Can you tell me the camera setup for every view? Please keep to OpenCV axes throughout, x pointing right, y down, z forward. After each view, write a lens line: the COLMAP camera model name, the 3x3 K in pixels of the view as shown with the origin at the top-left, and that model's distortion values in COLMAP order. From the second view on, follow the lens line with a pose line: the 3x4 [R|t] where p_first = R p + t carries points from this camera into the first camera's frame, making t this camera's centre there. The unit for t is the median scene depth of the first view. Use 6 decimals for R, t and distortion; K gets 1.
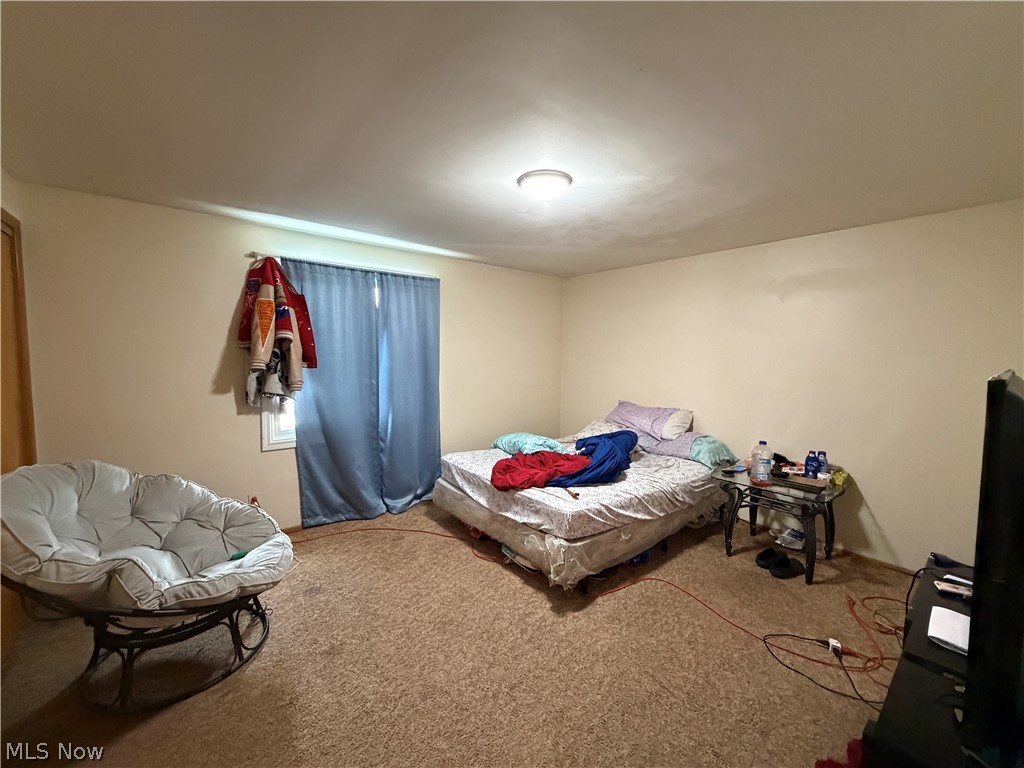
lens RADIAL K [[408.5, 0, 508.9], [0, 408.5, 384.1], [0, 0, 1]] dist [0.000728, 0.000254]
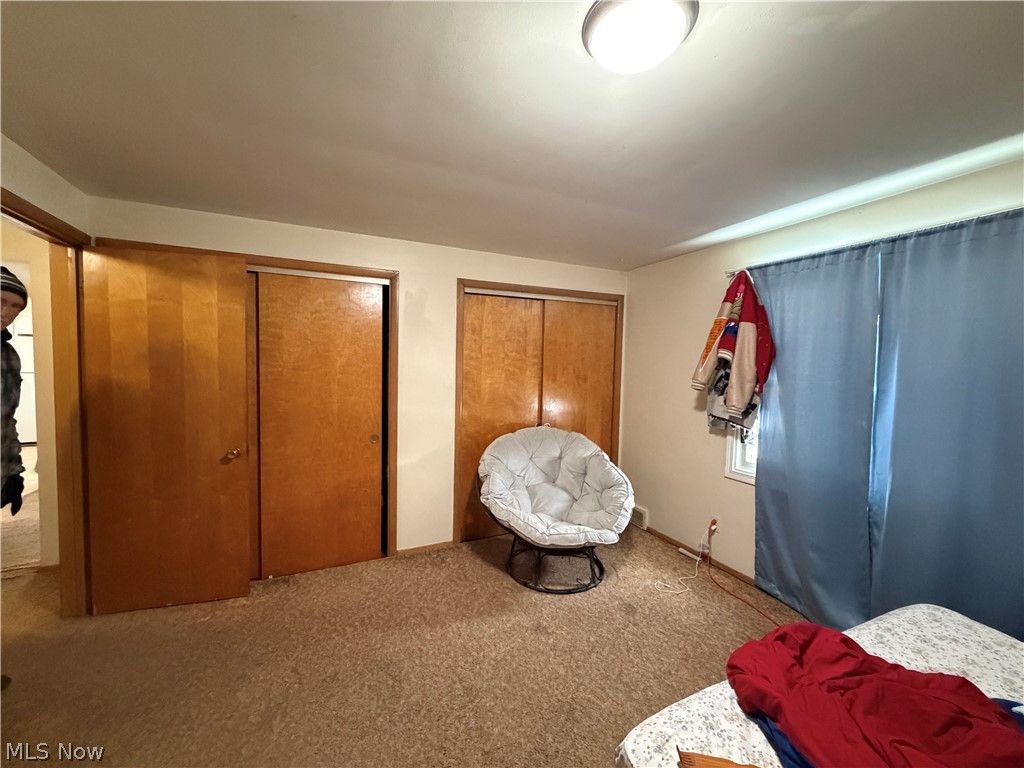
lens RADIAL K [[408.5, 0, 508.9], [0, 408.5, 384.1], [0, 0, 1]] dist [0.000728, 0.000254]
pose [[-0.240808, 0.033350, -0.970000, 0.440931], [-0.095989, 0.993692, 0.057994, -0.057169], [0.965814, 0.107075, -0.236088, 0.719936]]
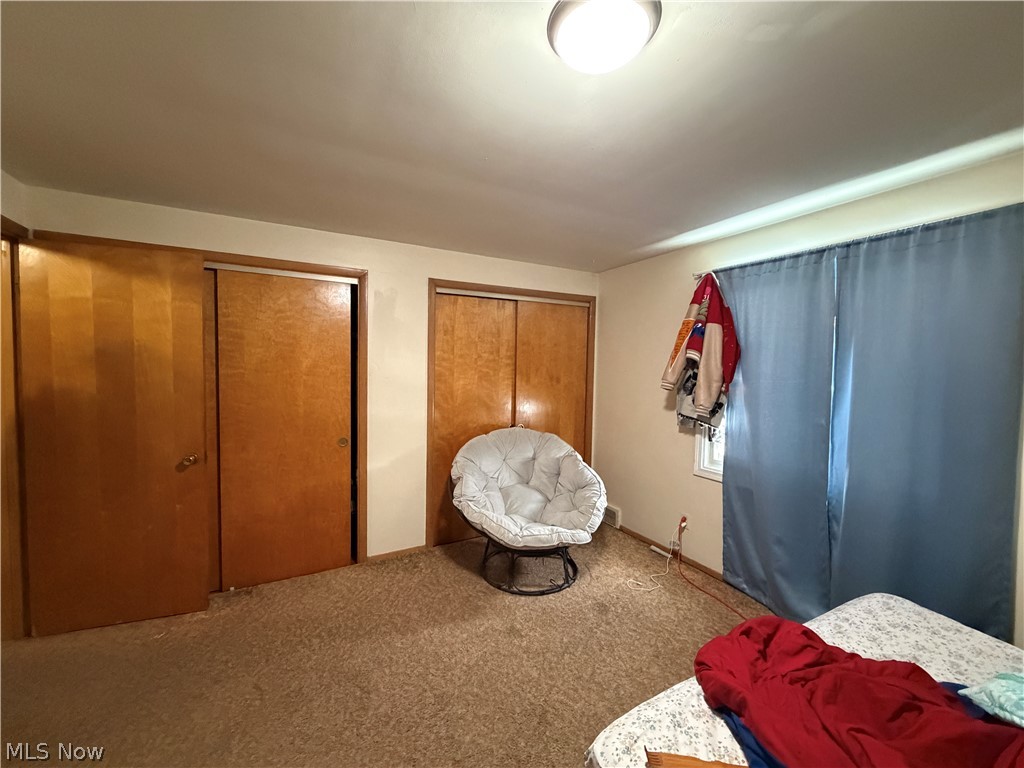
lens RADIAL K [[408.5, 0, 508.9], [0, 408.5, 384.1], [0, 0, 1]] dist [0.000728, 0.000254]
pose [[-0.182945, 0.031114, -0.982631, 0.432870], [-0.093361, 0.994432, 0.048870, -0.056484], [0.978680, 0.100680, -0.179022, 0.726085]]
